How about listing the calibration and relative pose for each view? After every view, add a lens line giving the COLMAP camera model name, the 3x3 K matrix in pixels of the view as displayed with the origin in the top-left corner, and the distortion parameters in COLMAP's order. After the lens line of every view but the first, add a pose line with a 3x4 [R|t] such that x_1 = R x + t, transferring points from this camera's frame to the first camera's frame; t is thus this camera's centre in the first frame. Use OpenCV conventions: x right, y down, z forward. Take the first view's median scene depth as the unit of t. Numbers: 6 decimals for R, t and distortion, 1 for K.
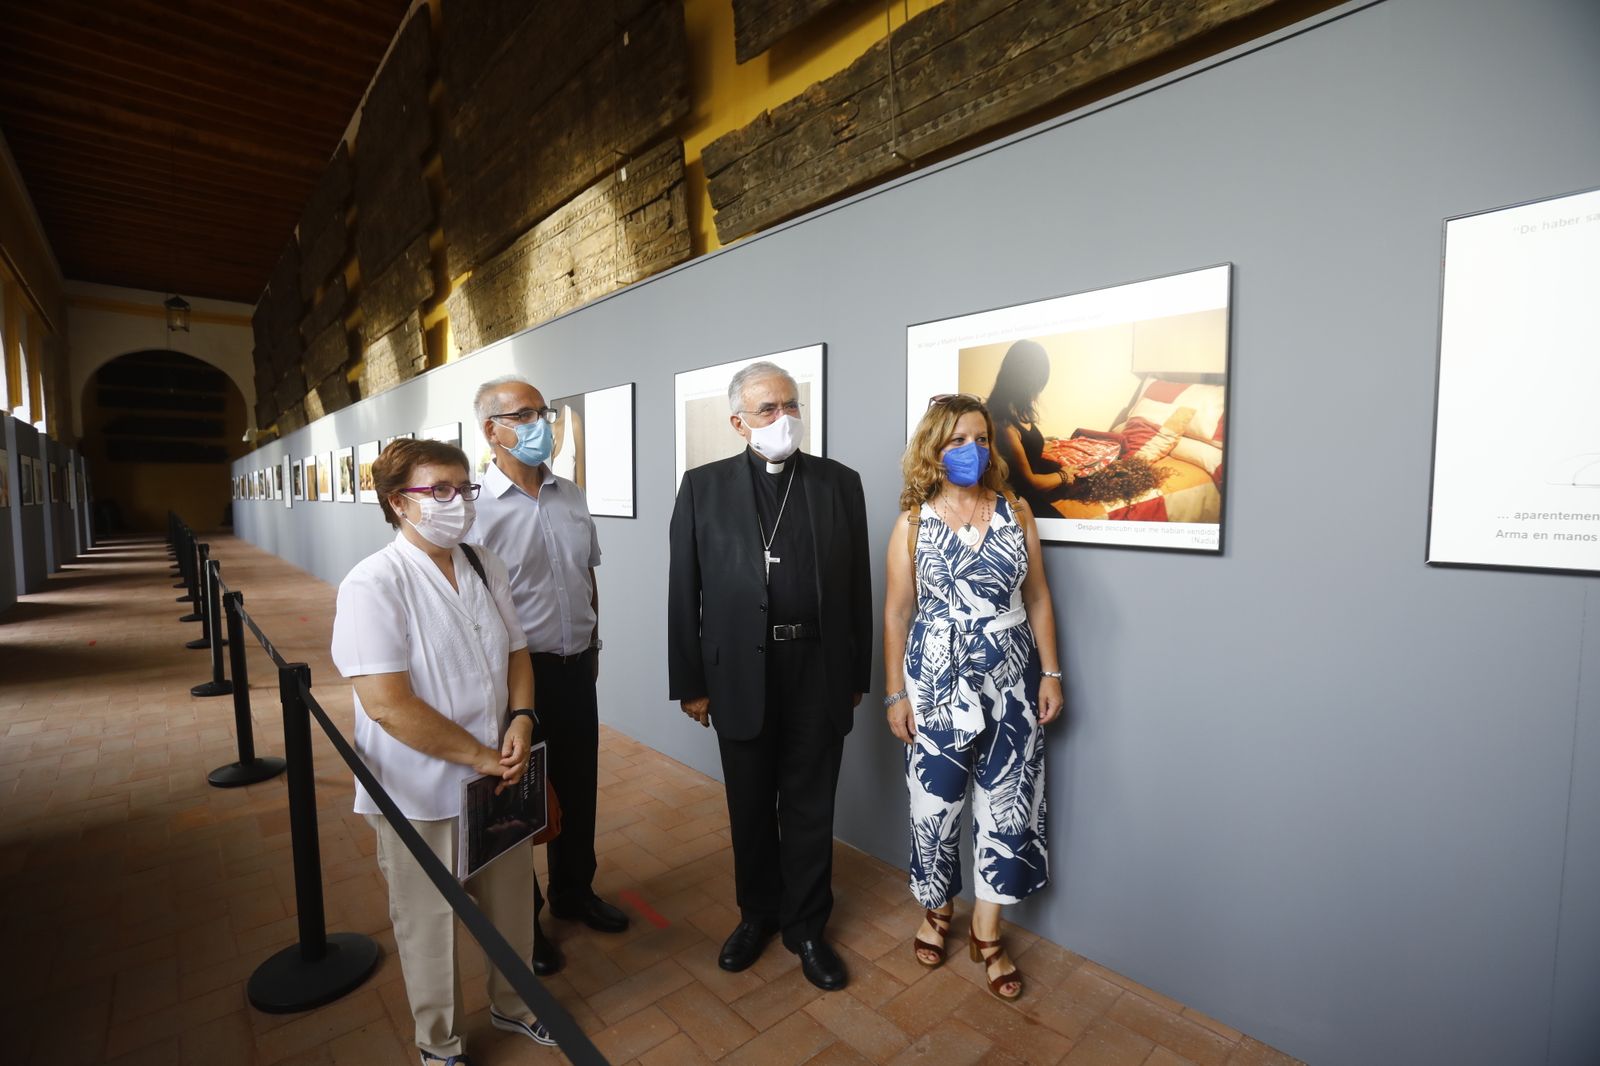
lens RADIAL K [[732.2, 0, 800.0], [0, 732.2, 533.0], [0, 0, 1]] dist [-0.082709, 0.036314]
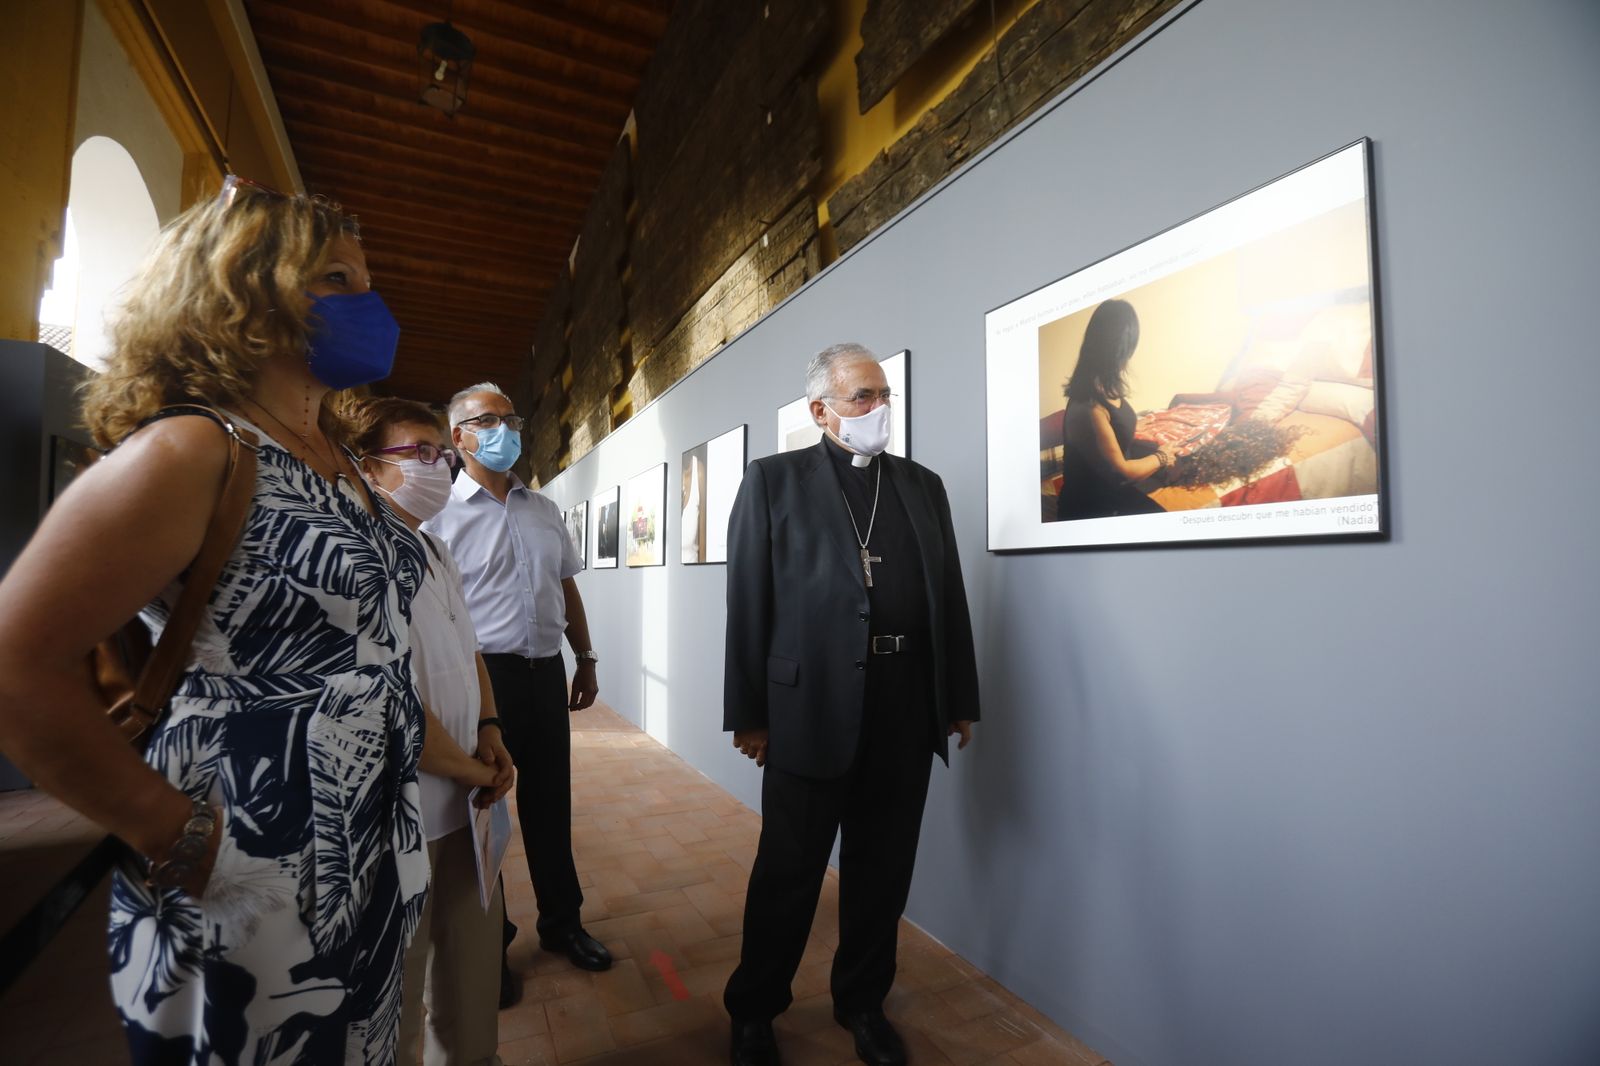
lens RADIAL K [[732.2, 0, 800.0], [0, 732.2, 533.0], [0, 0, 1]] dist [-0.082709, 0.036314]
pose [[0.960590, -0.011343, -0.277737, 0.127857], [-0.023572, 0.992244, -0.122049, 0.064628], [0.276967, 0.123786, 0.952873, 0.108242]]
